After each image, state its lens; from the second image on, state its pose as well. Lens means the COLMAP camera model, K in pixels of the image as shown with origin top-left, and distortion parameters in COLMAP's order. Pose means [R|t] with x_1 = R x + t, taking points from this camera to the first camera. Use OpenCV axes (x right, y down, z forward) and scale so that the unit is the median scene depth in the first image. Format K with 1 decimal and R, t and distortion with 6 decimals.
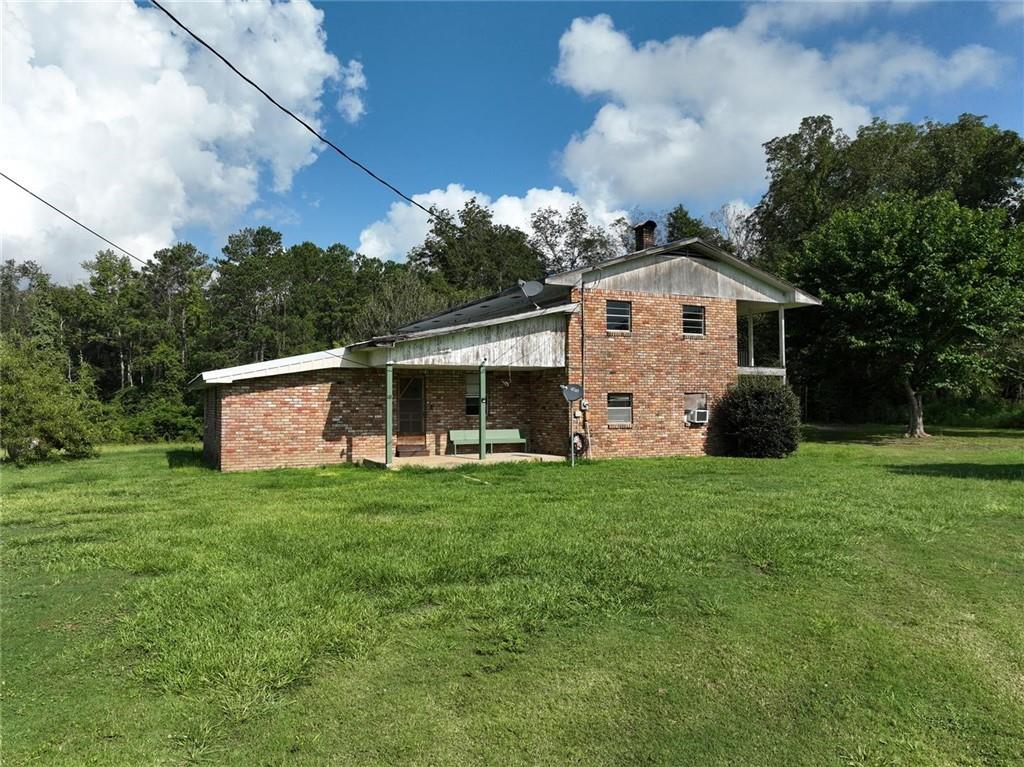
lens RADIAL K [[721.4, 0, 512.0], [0, 721.4, 383.5], [0, 0, 1]] dist [0.004601, 0.011447]
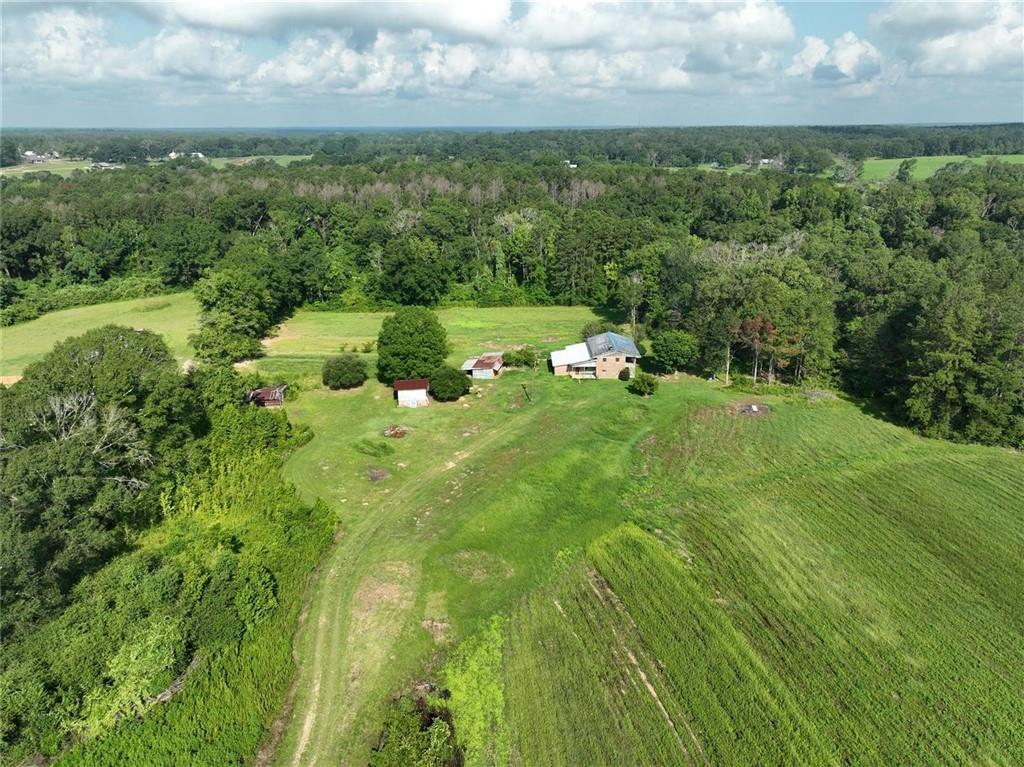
lens RADIAL K [[721.4, 0, 512.0], [0, 721.4, 383.5], [0, 0, 1]] dist [0.004601, 0.011447]
pose [[0.897150, 0.151499, -0.414935, 2.395281], [0.010873, 0.931488, 0.363609, -2.561146], [0.441593, -0.330723, 0.834037, -5.649915]]
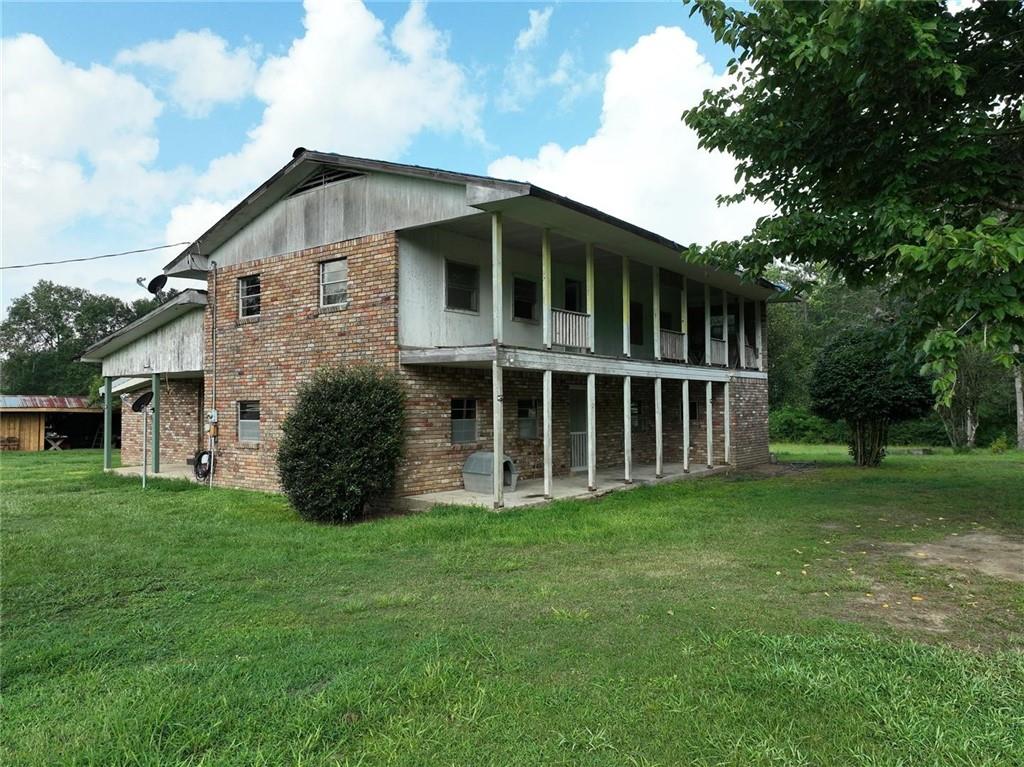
lens RADIAL K [[721.4, 0, 512.0], [0, 721.4, 383.5], [0, 0, 1]] dist [0.004601, 0.011447]
pose [[0.455368, -0.025028, -0.889951, 0.924923], [0.028813, 0.999495, -0.013366, 0.013257], [0.889837, -0.019556, 0.455859, 0.898541]]
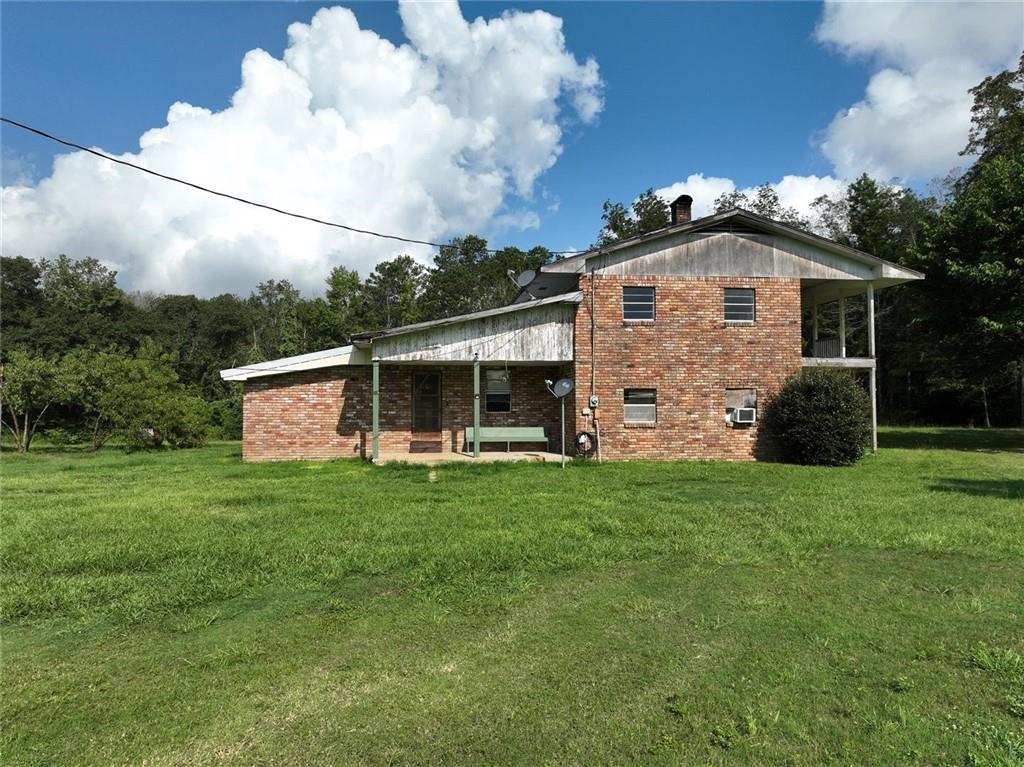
lens RADIAL K [[721.4, 0, 512.0], [0, 721.4, 383.5], [0, 0, 1]] dist [0.004601, 0.011447]
pose [[0.943881, -0.006162, -0.330227, 0.295109], [0.006311, 0.999980, -0.000619, 0.006312], [0.330224, -0.001500, 0.943901, 0.093476]]
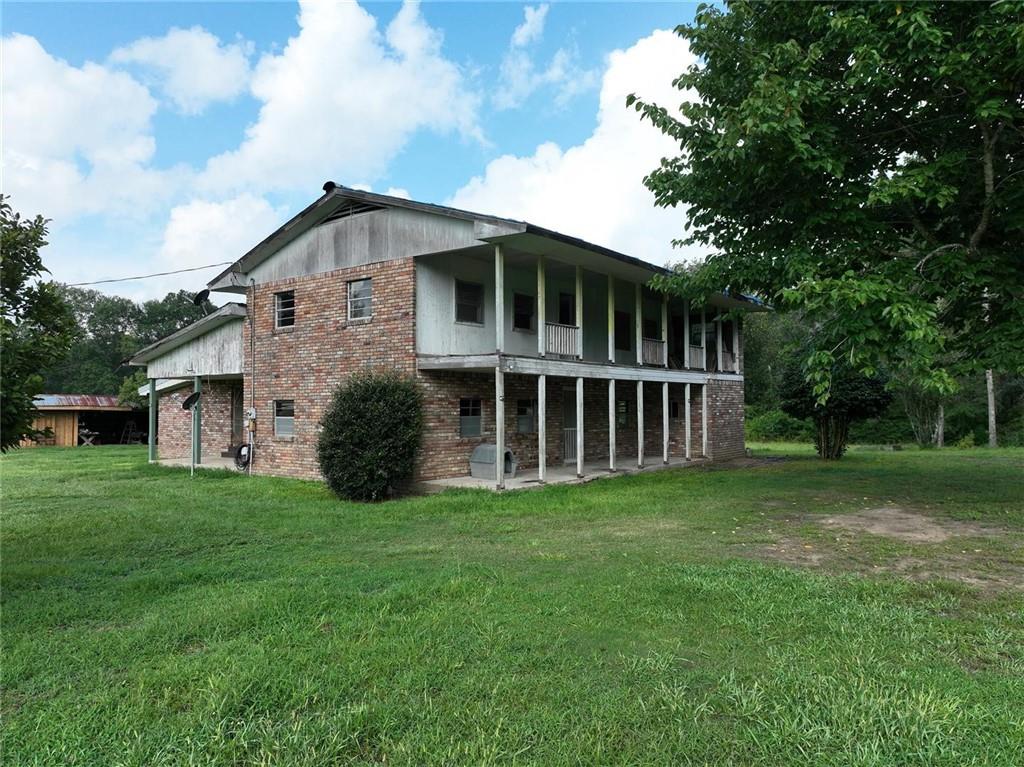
lens RADIAL K [[721.4, 0, 512.0], [0, 721.4, 383.5], [0, 0, 1]] dist [0.004601, 0.011447]
pose [[0.452765, -0.023724, -0.891314, 1.025732], [0.027377, 0.999545, -0.012698, 0.011827], [0.891210, -0.018652, 0.453208, 0.849512]]
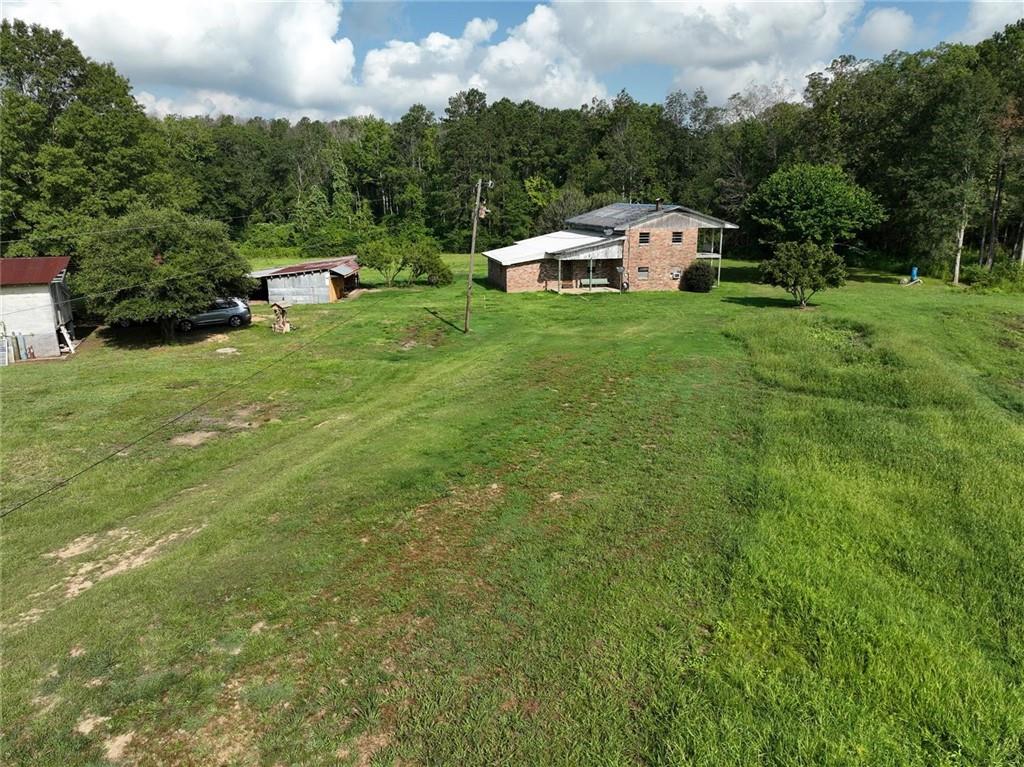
lens RADIAL K [[721.4, 0, 512.0], [0, 721.4, 383.5], [0, 0, 1]] dist [0.004601, 0.011447]
pose [[0.970928, 0.062596, -0.231041, 0.323496], [0.005041, 0.959642, 0.281179, -0.332415], [0.239317, -0.274169, 0.931428, -1.770696]]
